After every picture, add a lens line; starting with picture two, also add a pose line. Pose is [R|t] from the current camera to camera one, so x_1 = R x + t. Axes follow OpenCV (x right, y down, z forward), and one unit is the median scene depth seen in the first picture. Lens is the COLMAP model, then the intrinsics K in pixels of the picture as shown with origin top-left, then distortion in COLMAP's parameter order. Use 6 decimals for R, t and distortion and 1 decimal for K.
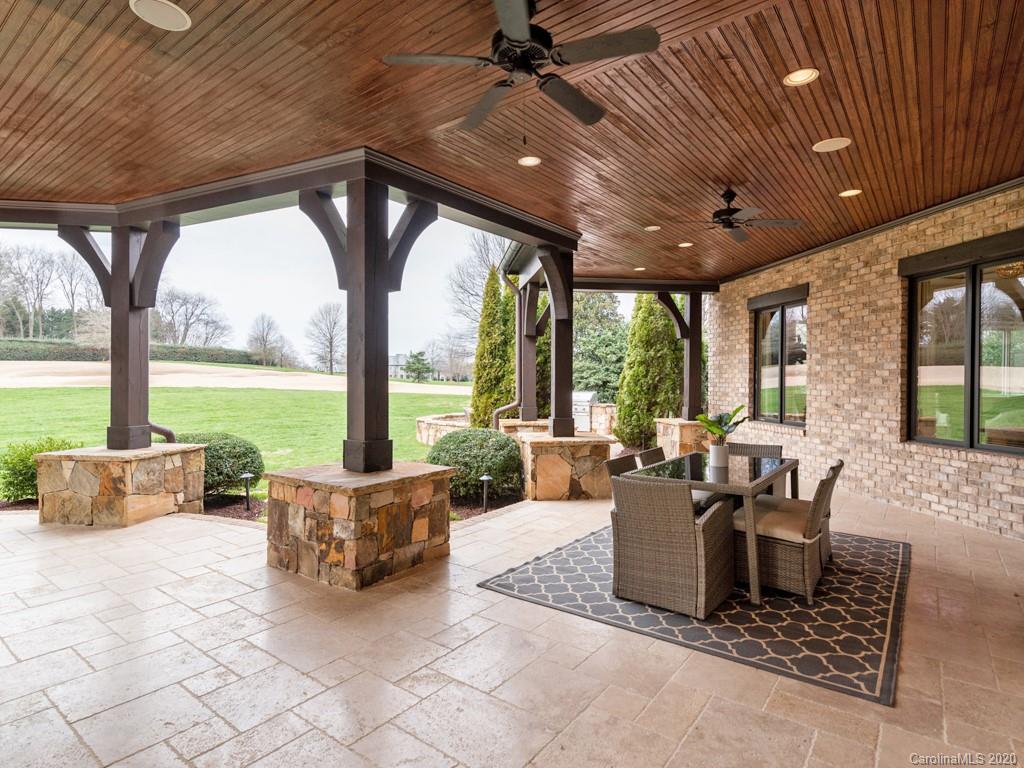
lens RADIAL K [[550.6, 0, 512.0], [0, 550.6, 384.0], [0, 0, 1]] dist [0.003585, 0.000988]
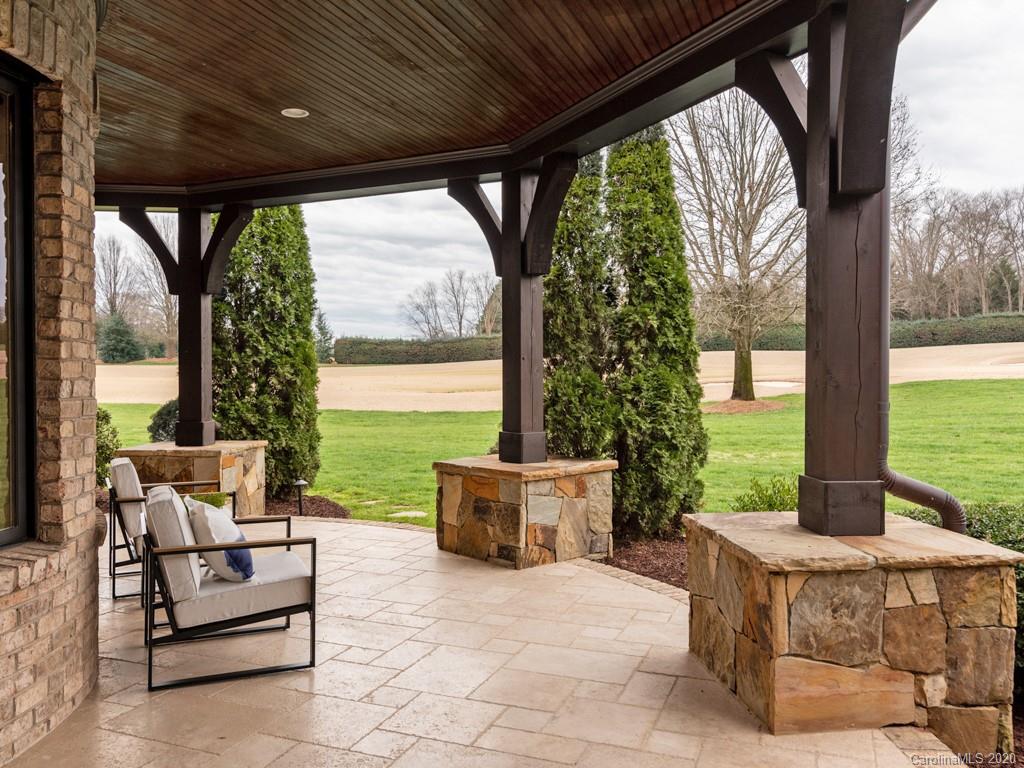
lens RADIAL K [[796.5, 0, 511.3], [0, 796.5, 390.0], [0, 0, 1]] dist [0.003901, 0.001294]
pose [[0.265886, 0.014212, -0.963900, -0.162153], [0.007571, 0.999830, 0.016830, -0.004675], [0.963975, -0.011773, 0.265733, 0.575717]]
